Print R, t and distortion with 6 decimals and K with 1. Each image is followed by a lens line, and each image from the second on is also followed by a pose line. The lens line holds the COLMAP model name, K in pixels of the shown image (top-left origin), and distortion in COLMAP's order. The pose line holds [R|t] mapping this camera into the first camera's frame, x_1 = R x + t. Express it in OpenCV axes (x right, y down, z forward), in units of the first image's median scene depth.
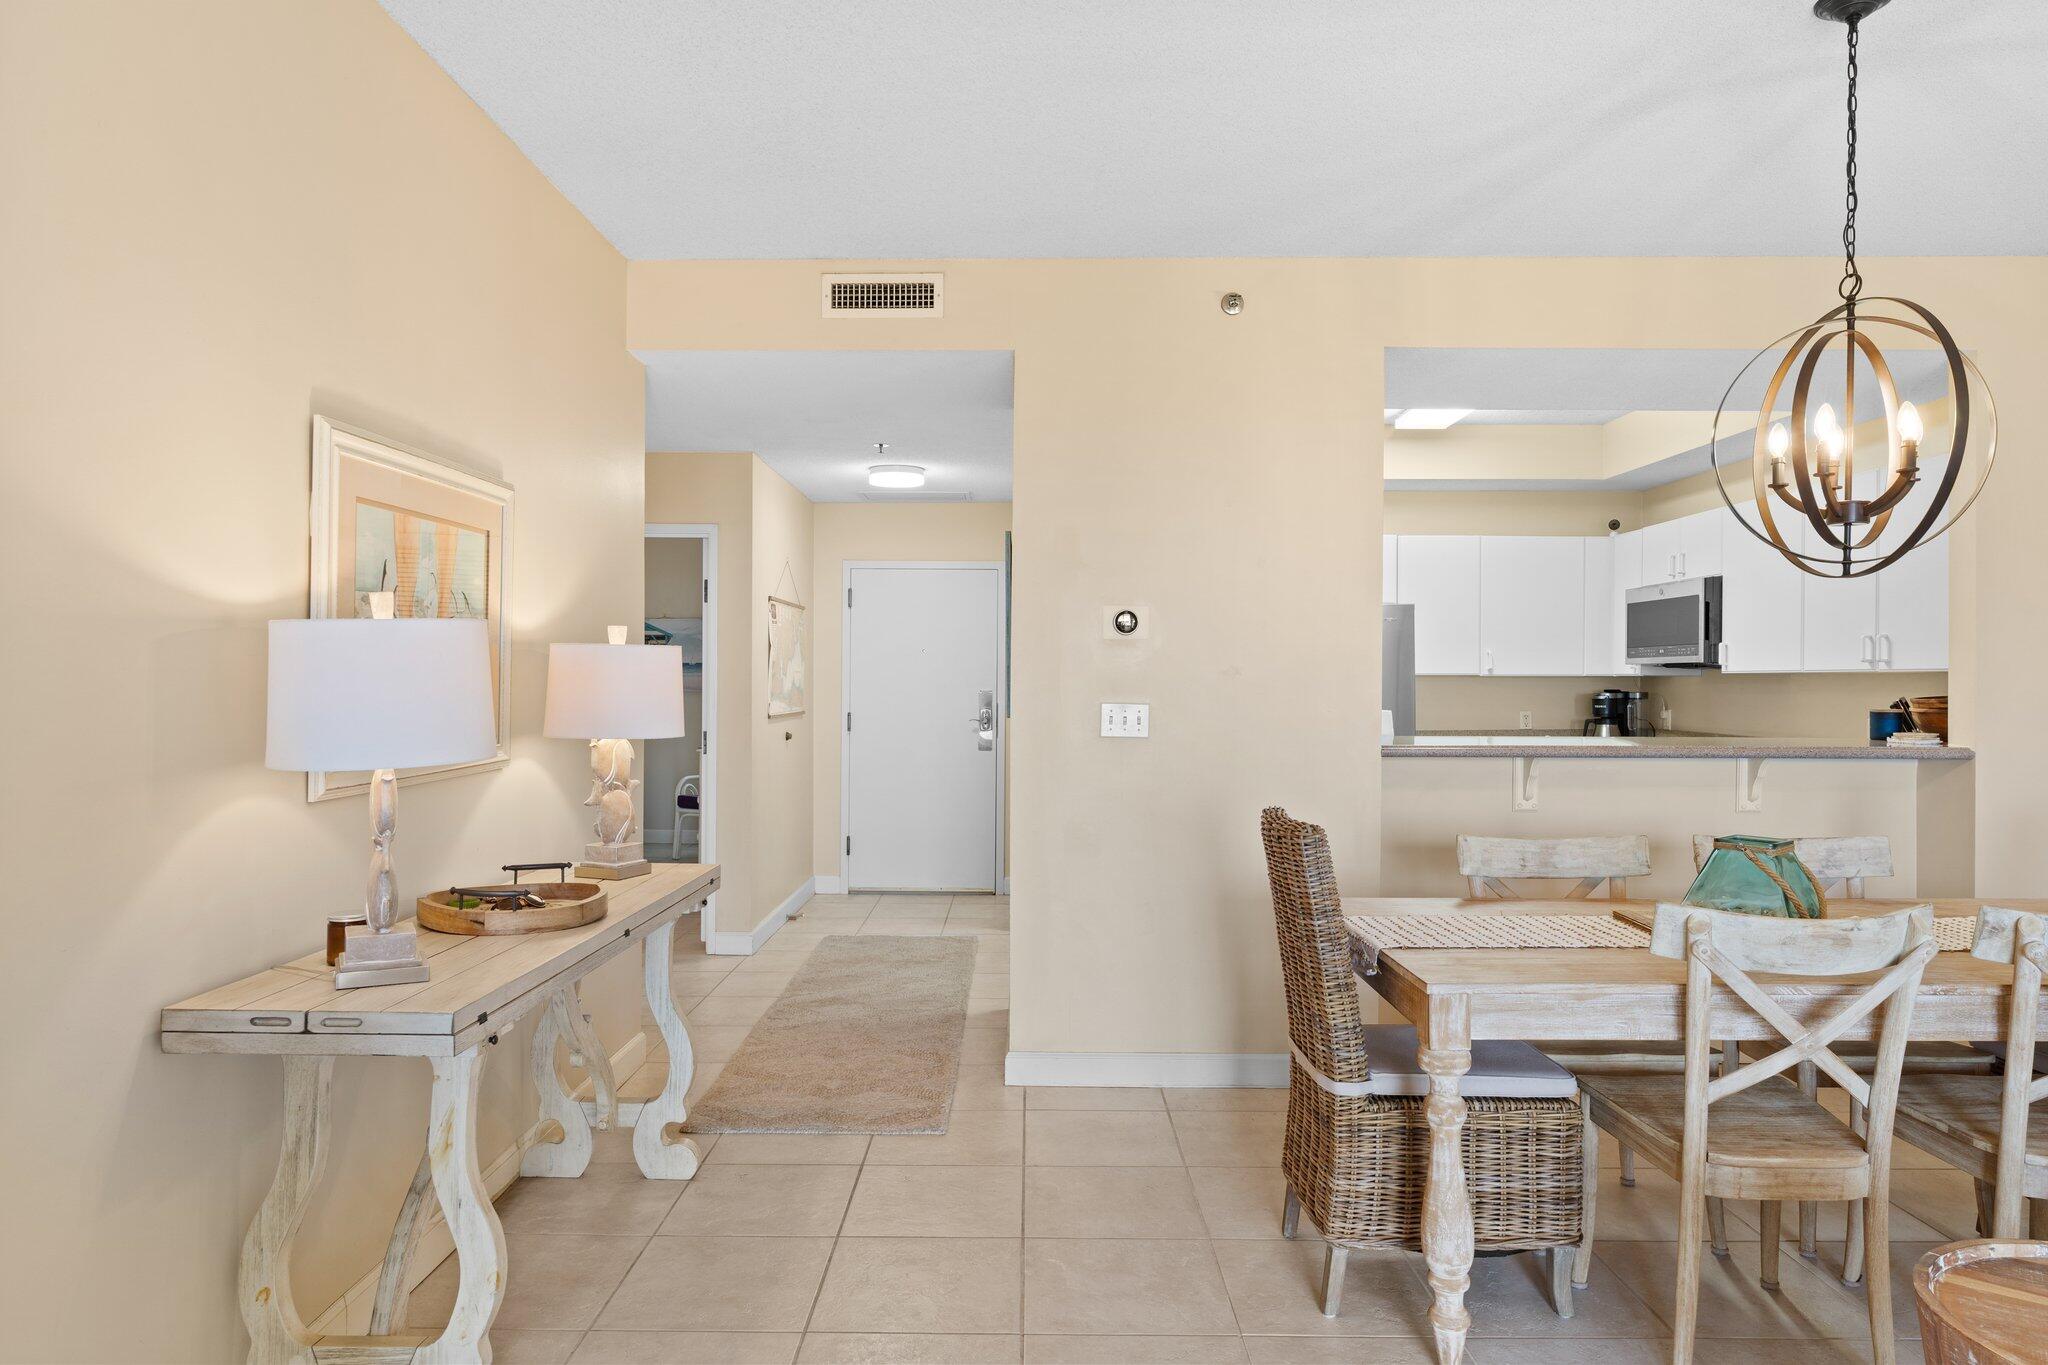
lens RADIAL K [[1288.4, 0, 1006.0], [0, 1288.4, 670.2], [0, 0, 1]] dist [-0.001768, 0.004061]
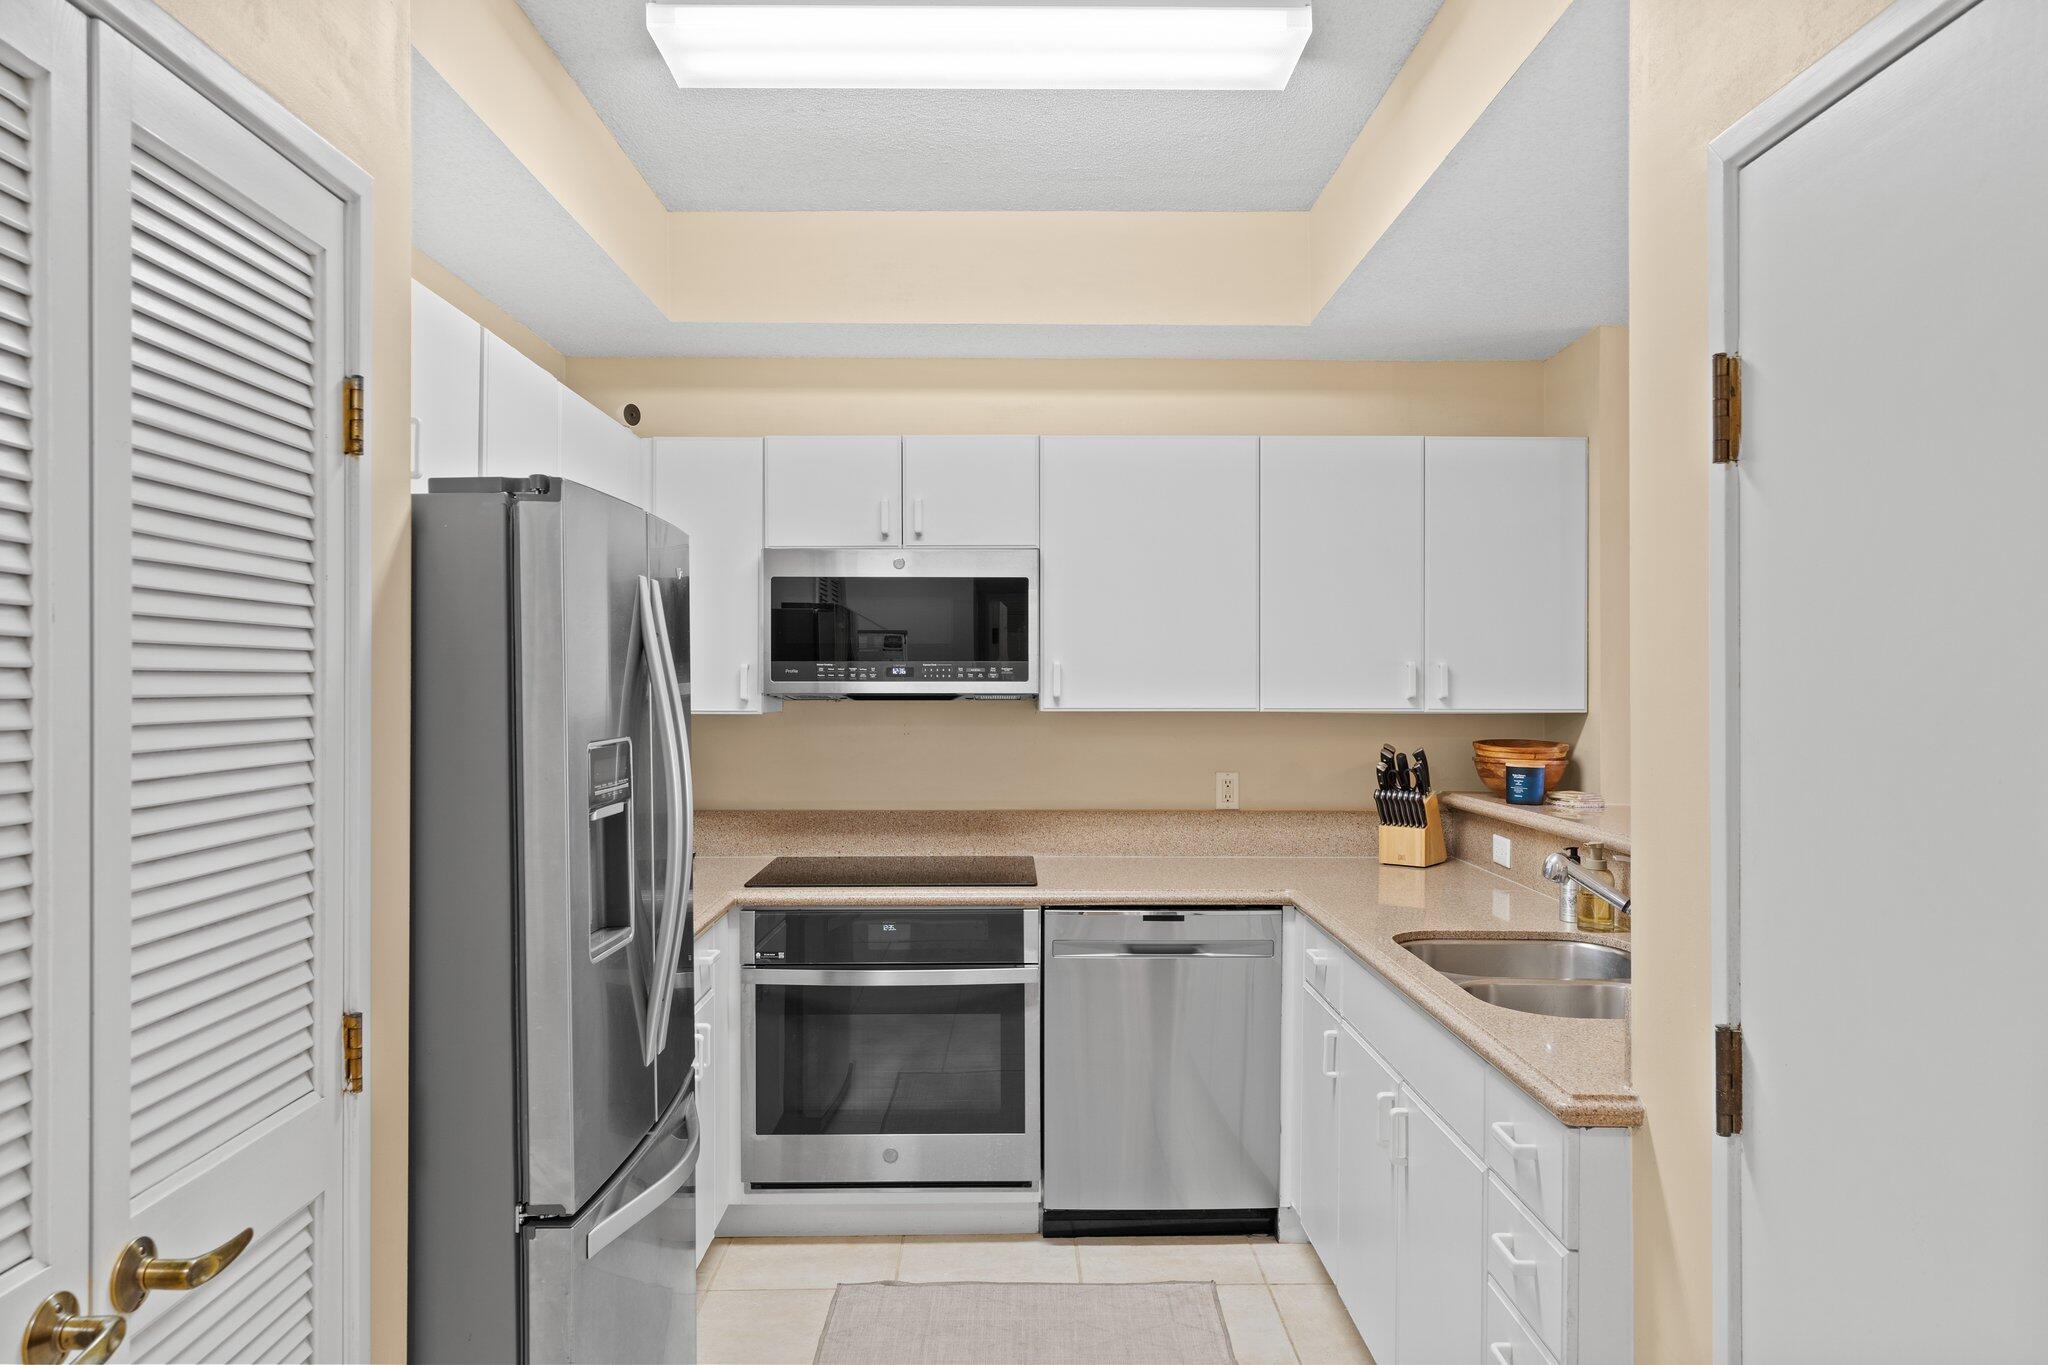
lens RADIAL K [[1378.2, 0, 1018.4], [0, 1378.2, 688.7], [0, 0, 1]] dist [0.000989, 0.006450]
pose [[-0.039854, -0.008446, 0.999170, -0.125071], [-0.007992, 0.999935, 0.008134, -0.018845], [-0.999174, -0.007661, -0.039919, 1.418753]]
